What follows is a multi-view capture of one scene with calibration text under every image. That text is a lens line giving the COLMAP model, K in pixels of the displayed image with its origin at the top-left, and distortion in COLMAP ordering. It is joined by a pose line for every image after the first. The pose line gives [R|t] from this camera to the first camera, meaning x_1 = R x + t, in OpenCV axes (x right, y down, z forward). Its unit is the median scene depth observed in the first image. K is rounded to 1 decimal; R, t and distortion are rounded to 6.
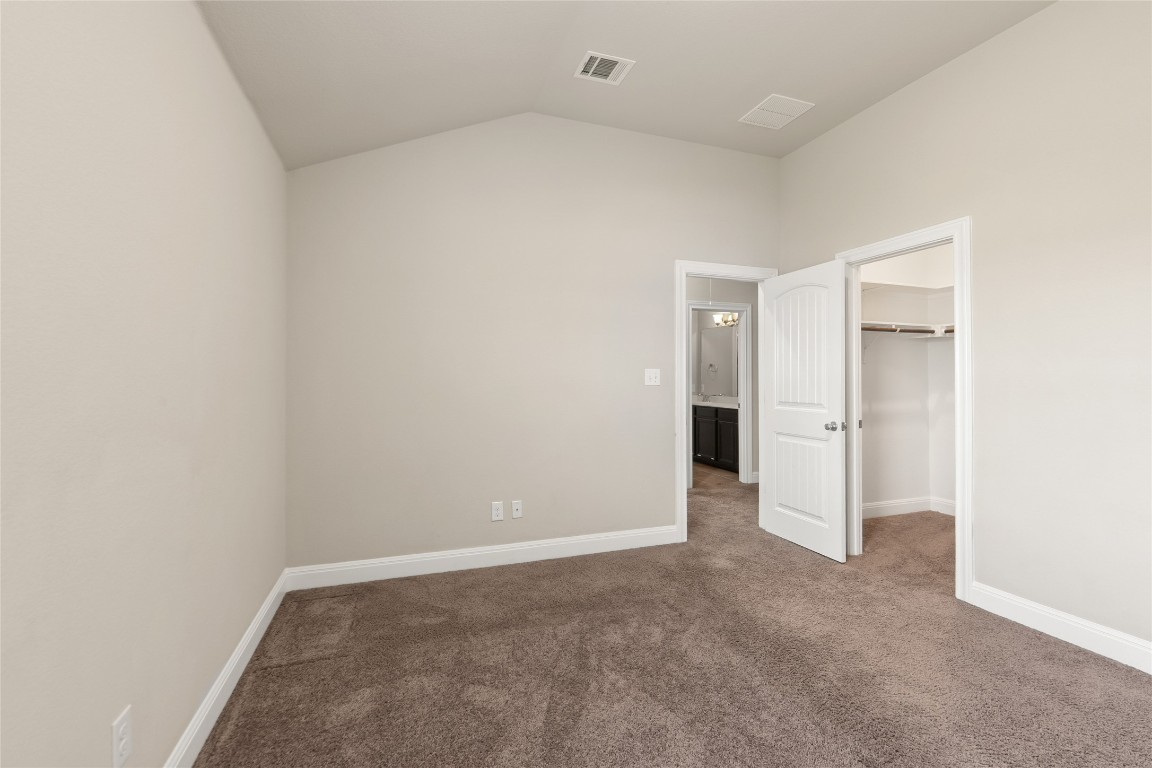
lens RADIAL K [[506.4, 0, 580.1], [0, 506.4, 380.7], [0, 0, 1]] dist [-0.002479, -0.000548]
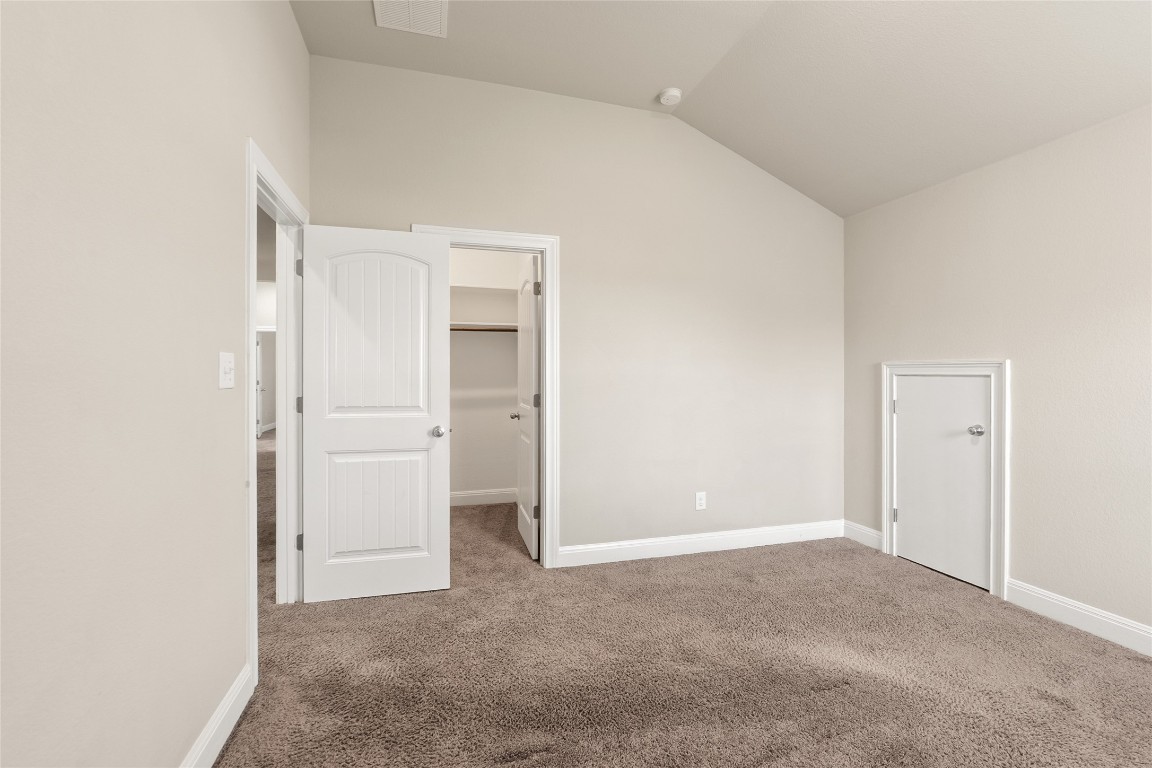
lens RADIAL K [[506.4, 0, 580.1], [0, 506.4, 380.7], [0, 0, 1]] dist [-0.002479, -0.000548]
pose [[0.069633, -0.000958, 0.997572, -0.352463], [0.003828, 0.999992, 0.000693, 0.006479], [-0.997565, 0.003770, 0.069636, 0.770914]]
